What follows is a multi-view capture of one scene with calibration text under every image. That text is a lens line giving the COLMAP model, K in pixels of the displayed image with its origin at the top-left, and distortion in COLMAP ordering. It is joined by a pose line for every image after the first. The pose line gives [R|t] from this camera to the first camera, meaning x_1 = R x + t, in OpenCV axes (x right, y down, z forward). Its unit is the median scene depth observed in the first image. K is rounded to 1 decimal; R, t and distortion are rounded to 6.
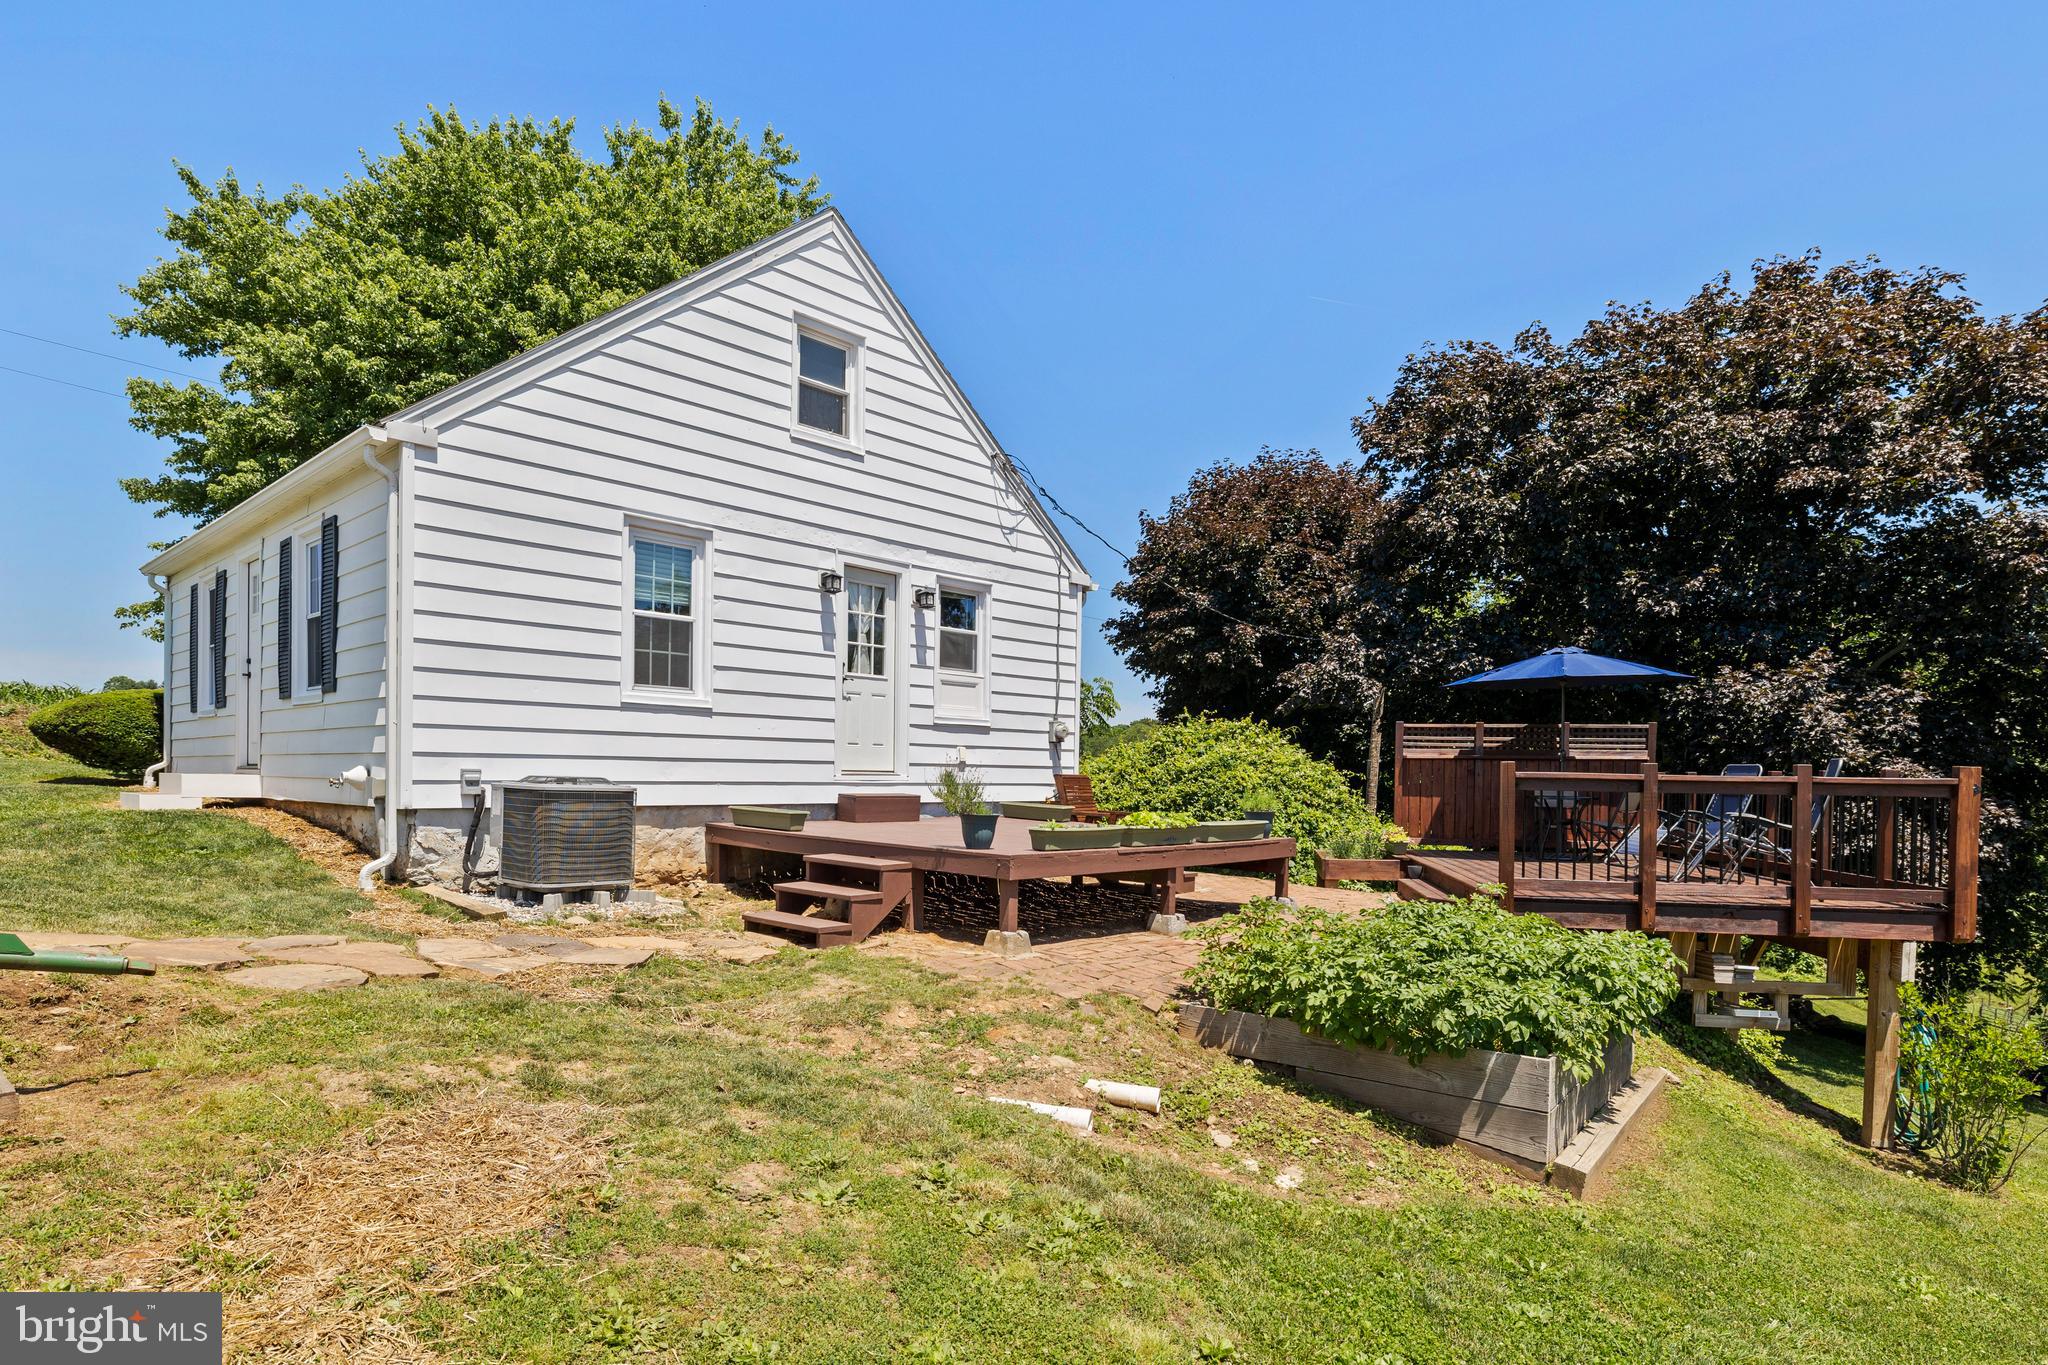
lens RADIAL K [[1097.3, 0, 1011.9], [0, 1097.3, 758.8], [0, 0, 1]] dist [0.003779, 0.000010]
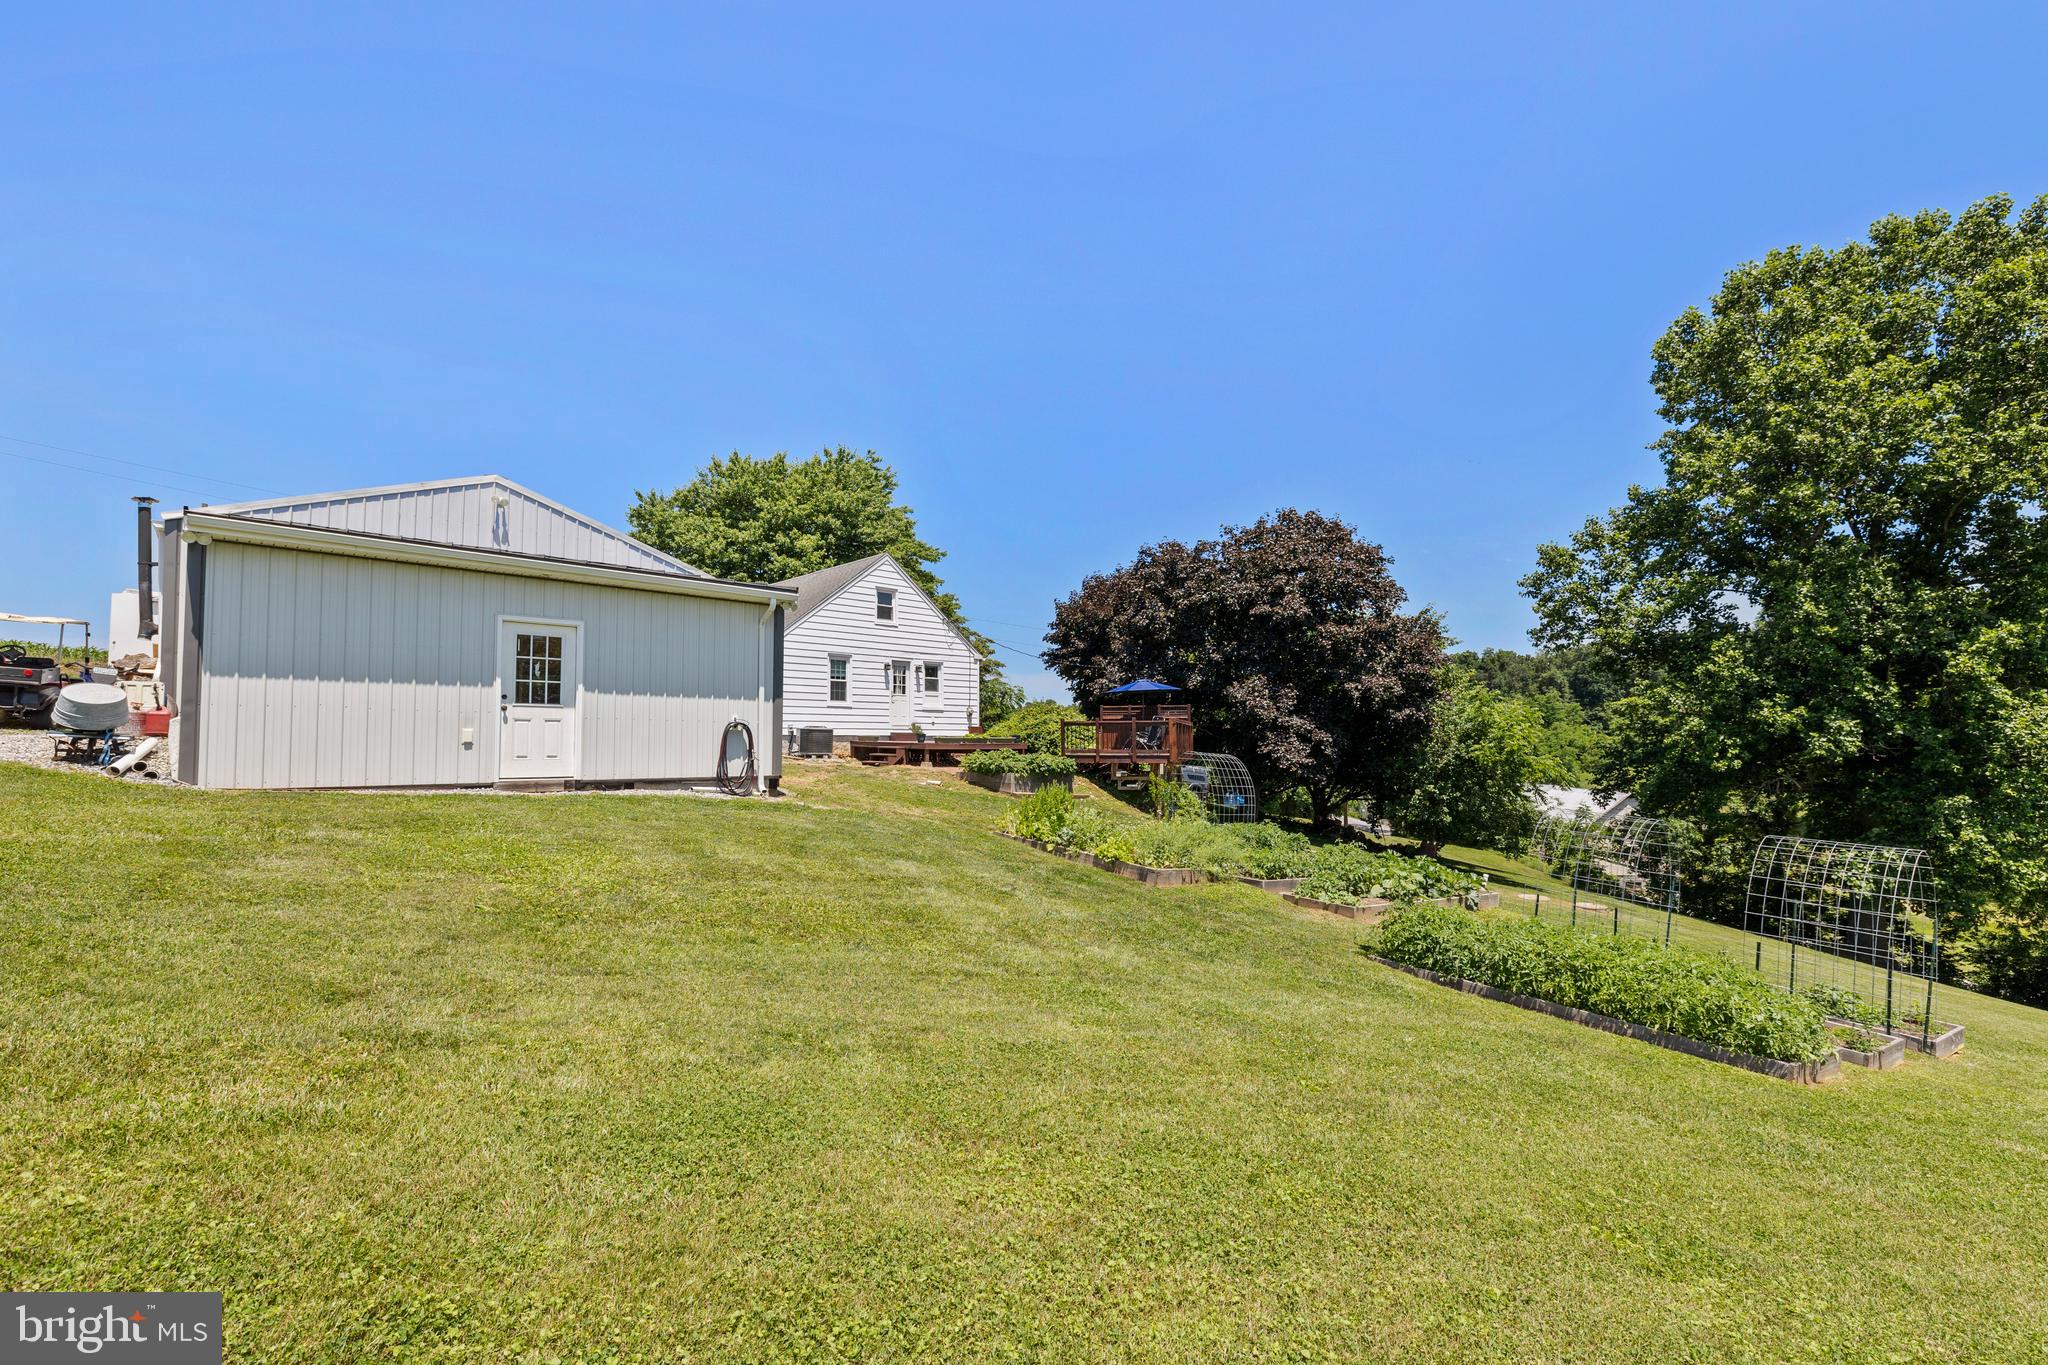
lens RADIAL K [[857.5, 0, 1024.0], [0, 857.5, 682.5], [0, 0, 1]] dist [0.000567, 0.000111]
pose [[0.998670, -0.019039, -0.047909, 0.332958], [0.016429, 0.998390, -0.054292, 0.027177], [0.048866, 0.053433, 0.997375, -1.397487]]
